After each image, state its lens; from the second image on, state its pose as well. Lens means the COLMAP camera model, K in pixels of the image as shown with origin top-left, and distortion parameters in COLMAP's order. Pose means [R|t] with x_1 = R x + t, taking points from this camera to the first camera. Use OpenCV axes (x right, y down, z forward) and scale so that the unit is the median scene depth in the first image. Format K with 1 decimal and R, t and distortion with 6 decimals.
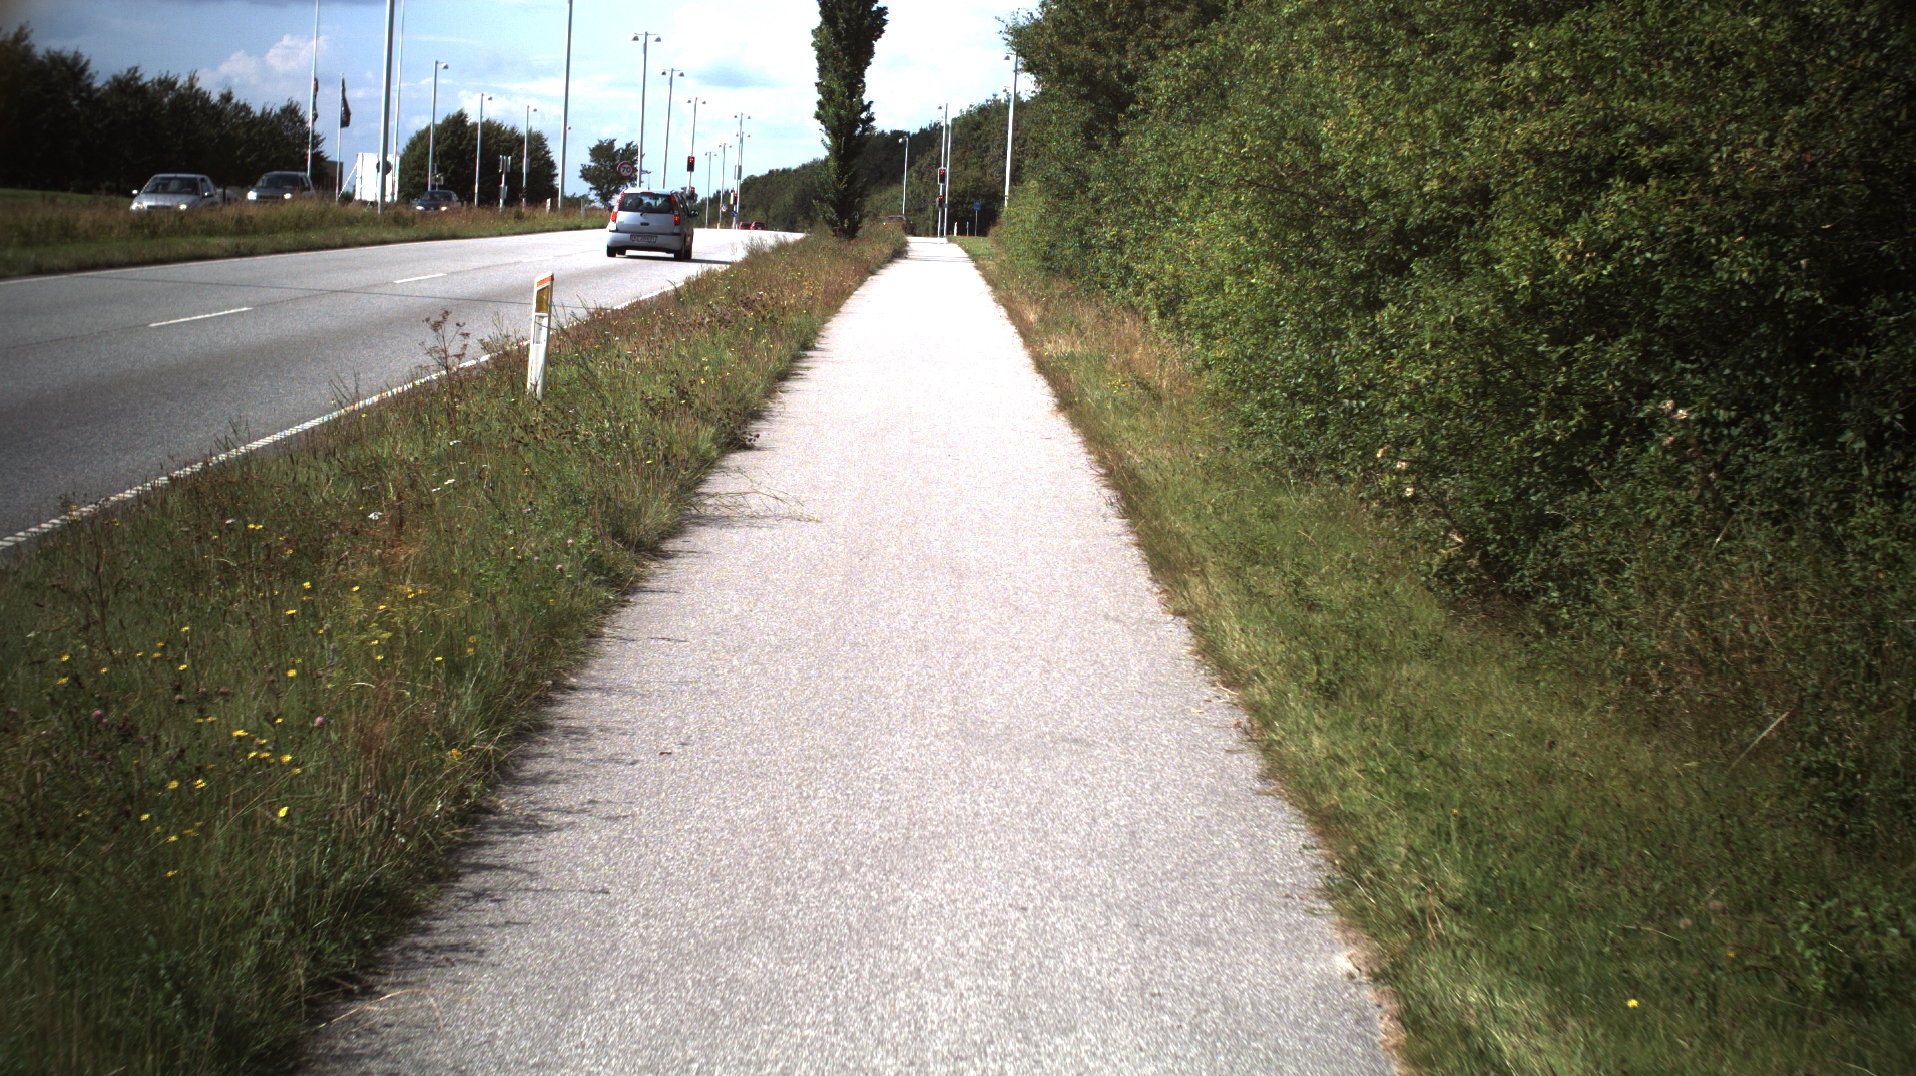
lens RADIAL K [[3305.2, 0, 956.1], [0, 3305.2, 537.8], [0, 0, 1]] dist [-0.288173, 0.253782]
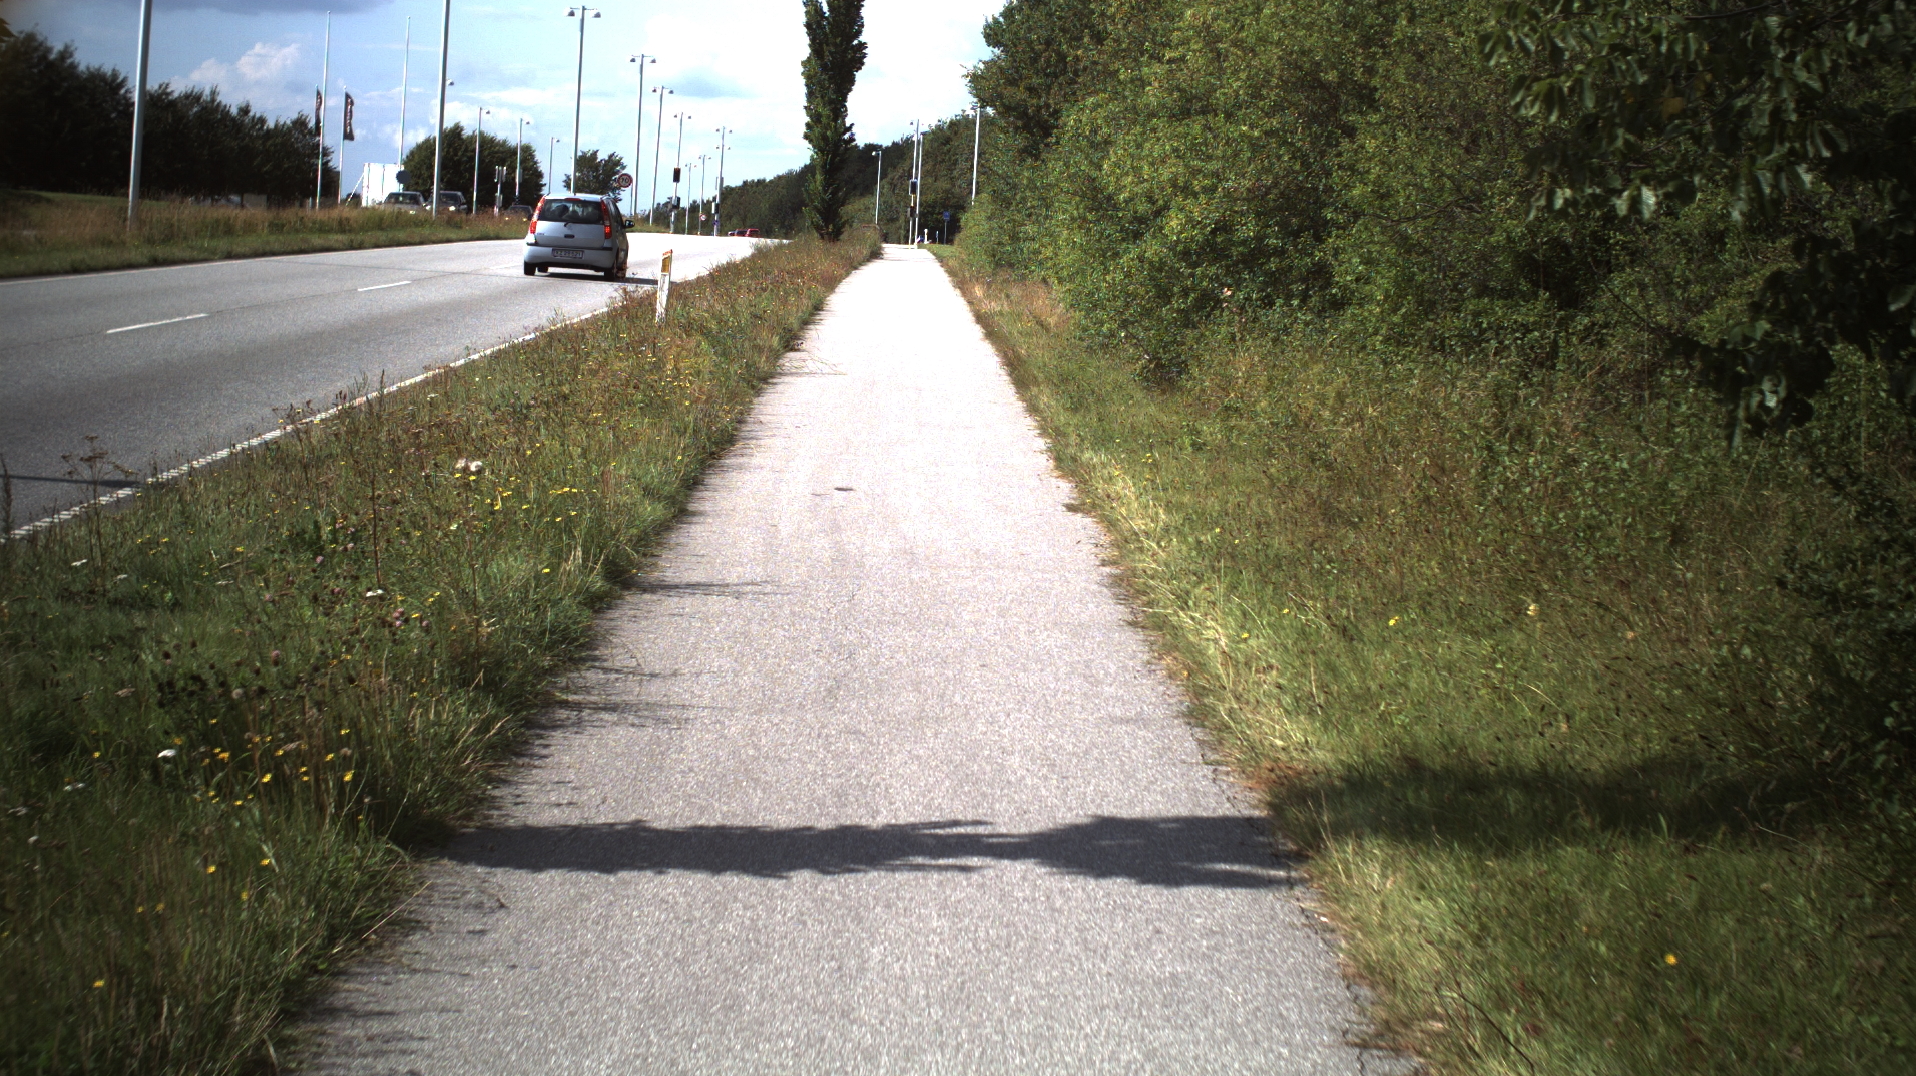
lens RADIAL K [[3305.2, 0, 956.1], [0, 3305.2, 537.8], [0, 0, 1]] dist [-0.288173, 0.253782]
pose [[0.999949, 0.004292, 0.009140, 0.000442], [-0.004260, 0.999985, -0.003433, 0.009584], [-0.009154, 0.003394, 0.999952, -0.088989]]
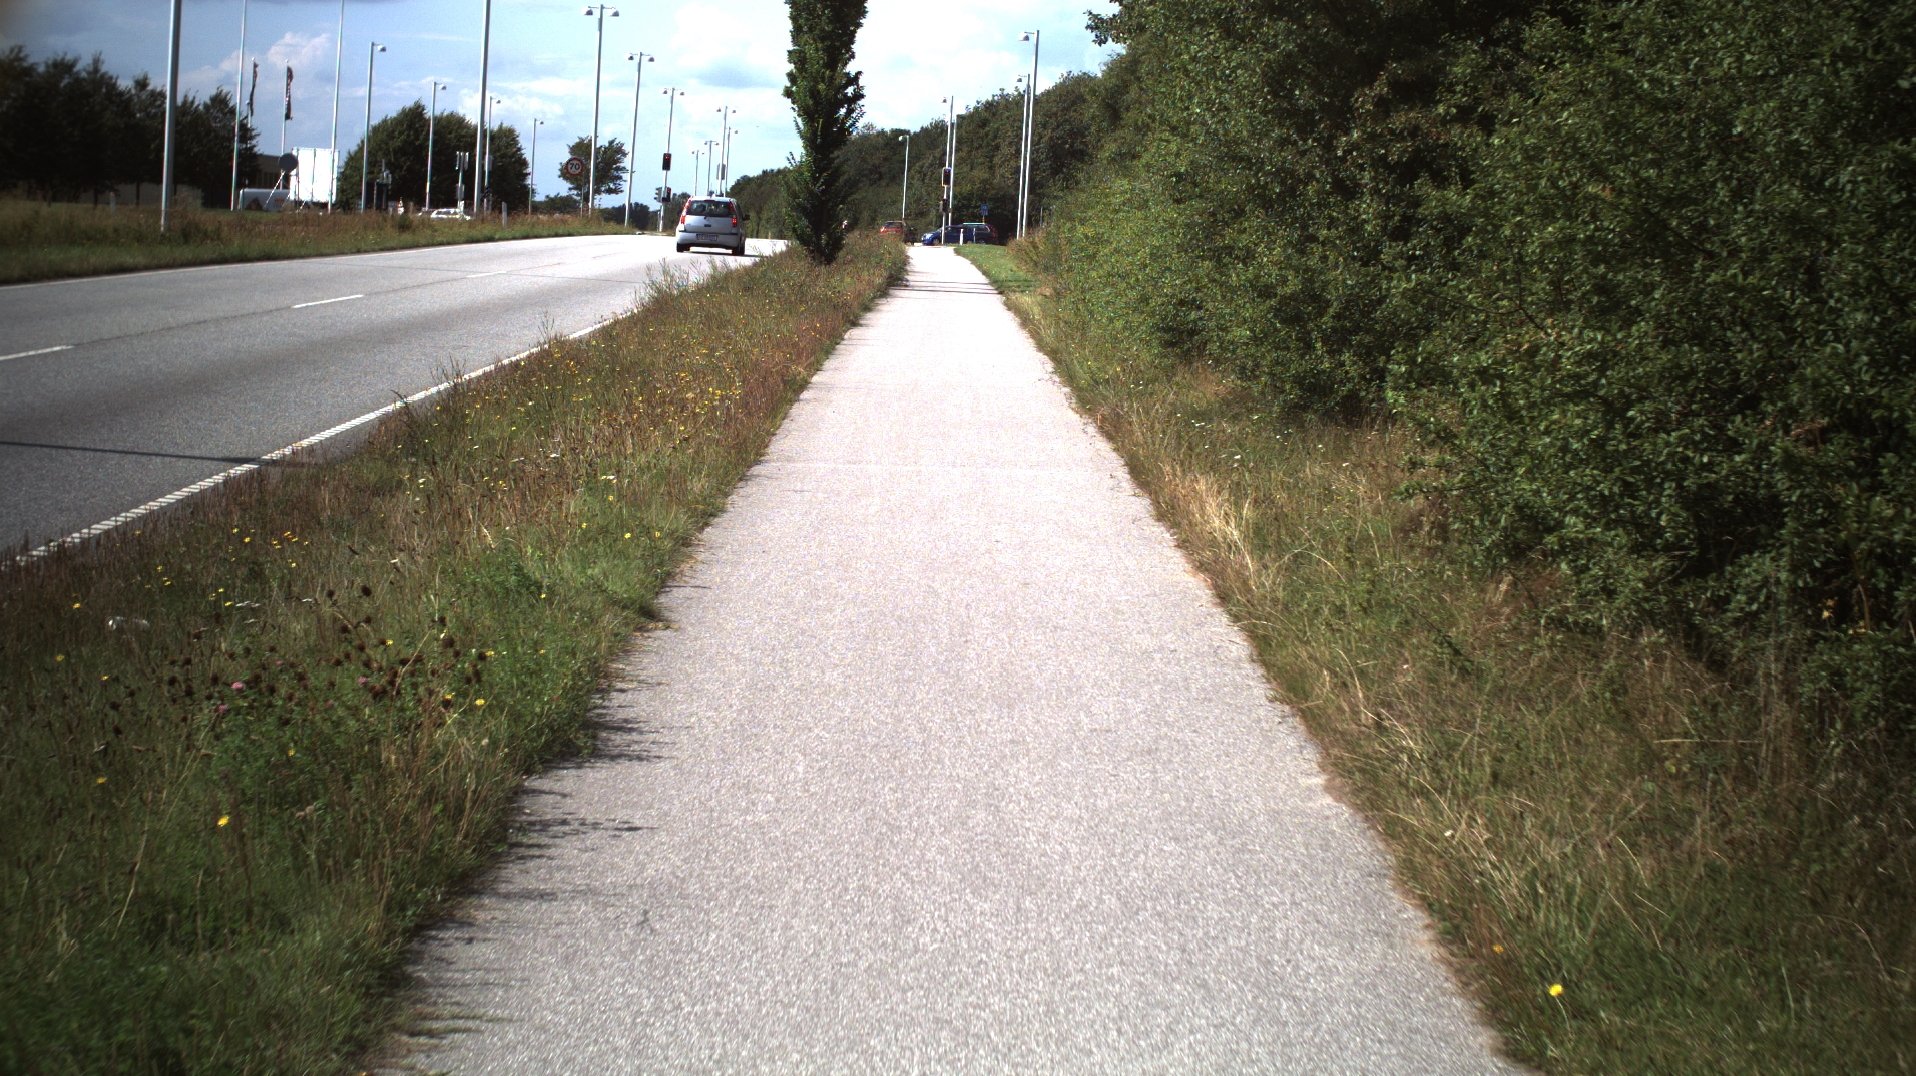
lens RADIAL K [[3303.7, 0, 959.5], [0, 3303.7, 539.0], [0, 0, 1]] dist [-0.274049, 0.122015]
pose [[0.999979, 0.006332, 0.001649, -0.002293], [-0.006331, 0.999980, -0.000226, -0.015867], [-0.001651, 0.000216, 0.999999, 0.147911]]
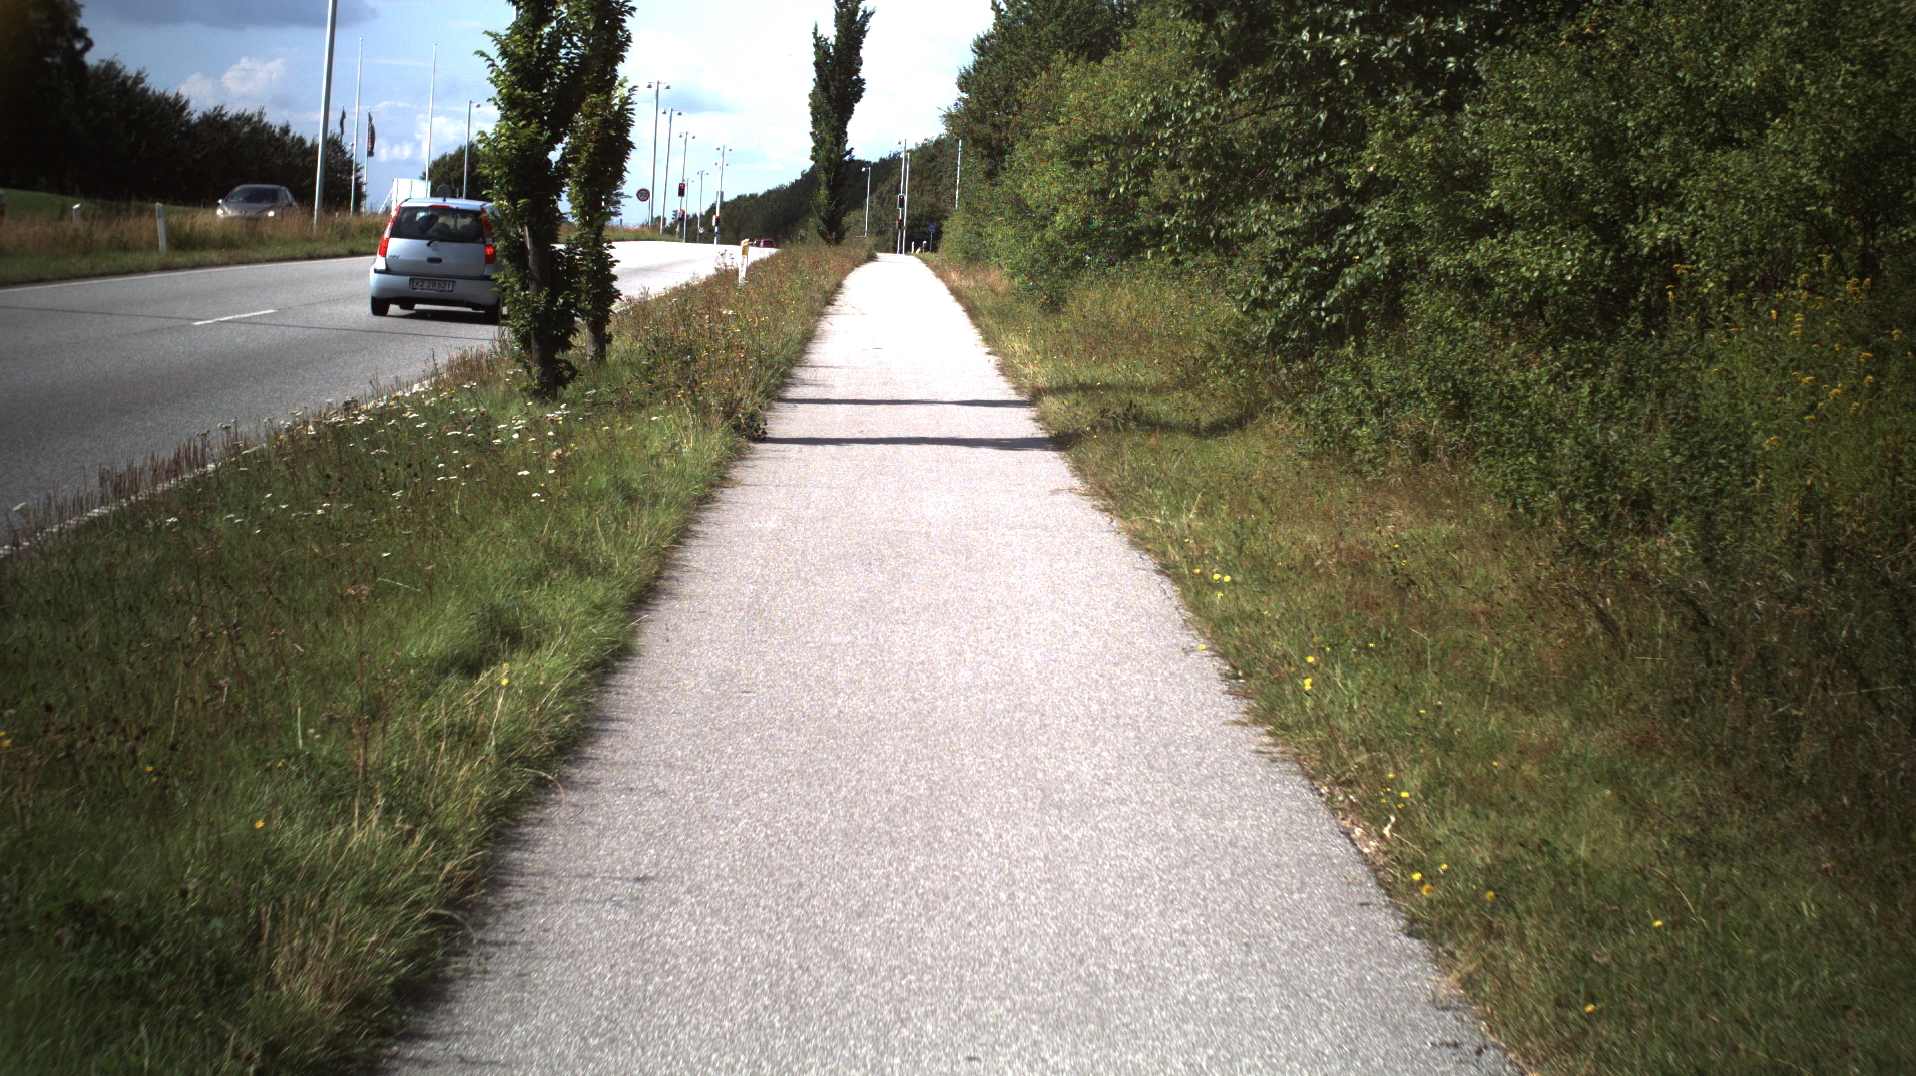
lens RADIAL K [[3305.2, 0, 956.1], [0, 3305.2, 537.8], [0, 0, 1]] dist [-0.288173, 0.253782]
pose [[0.999903, 0.004130, 0.013327, 0.000081], [-0.004025, 0.999961, -0.007882, 0.022887], [-0.013359, 0.007827, 0.999880, -0.207388]]
